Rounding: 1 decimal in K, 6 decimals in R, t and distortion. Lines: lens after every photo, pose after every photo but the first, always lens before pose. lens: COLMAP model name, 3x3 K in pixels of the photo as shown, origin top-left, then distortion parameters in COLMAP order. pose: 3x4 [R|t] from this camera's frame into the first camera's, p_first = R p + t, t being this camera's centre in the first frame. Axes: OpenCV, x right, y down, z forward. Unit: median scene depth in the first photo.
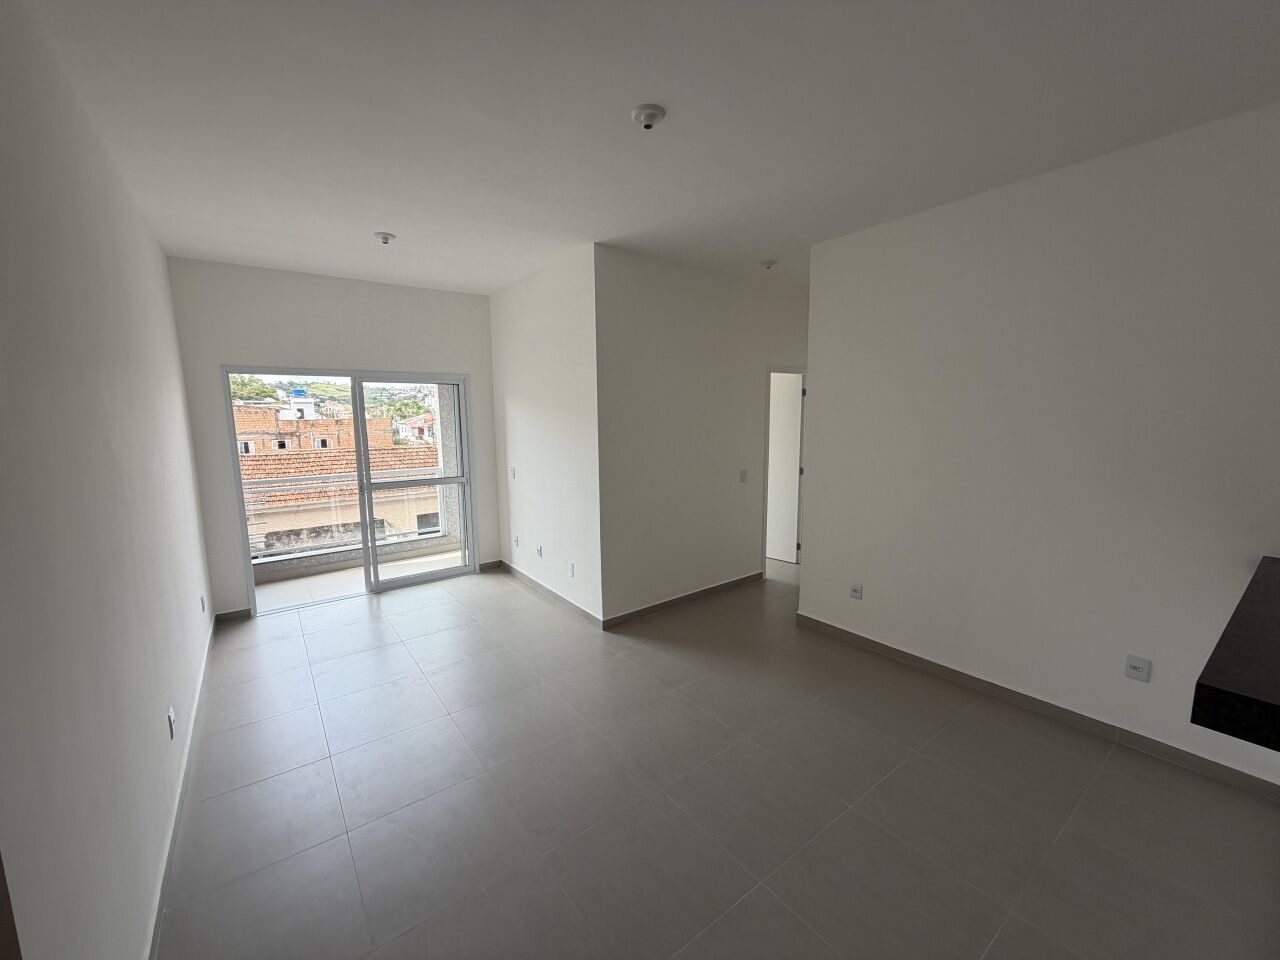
lens RADIAL K [[509.3, 0, 632.2], [0, 509.3, 482.5], [0, 0, 1]] dist [-0.001093, 0.000540]
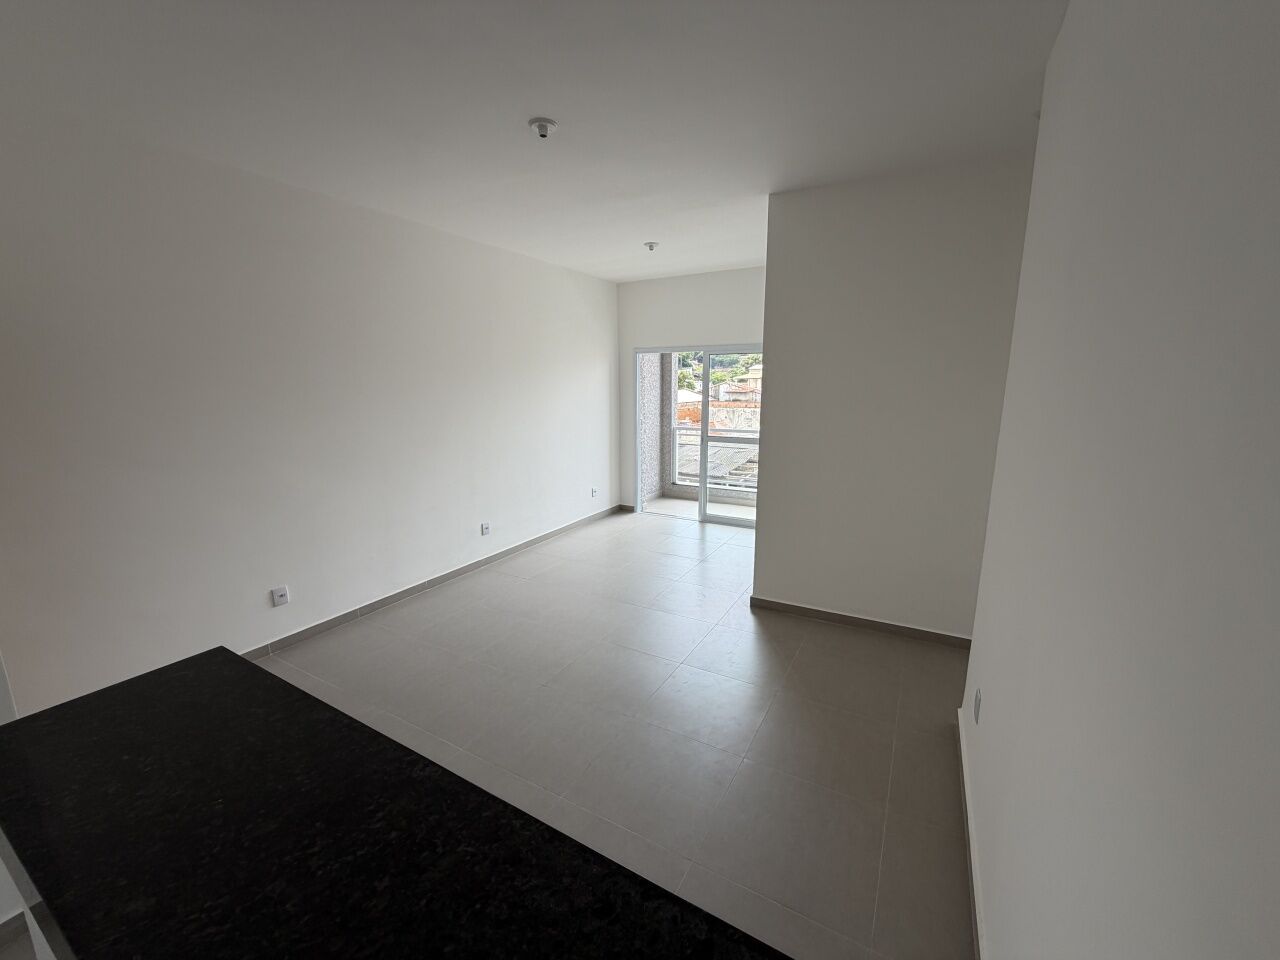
lens RADIAL K [[509.3, 0, 632.0], [0, 509.3, 480.6], [0, 0, 1]] dist [-0.001093, 0.000540]
pose [[0.397699, 0.180768, -0.899532, 0.558633], [-0.122806, 0.982066, 0.143059, -0.045737], [0.909260, 0.053574, 0.412766, 0.309010]]
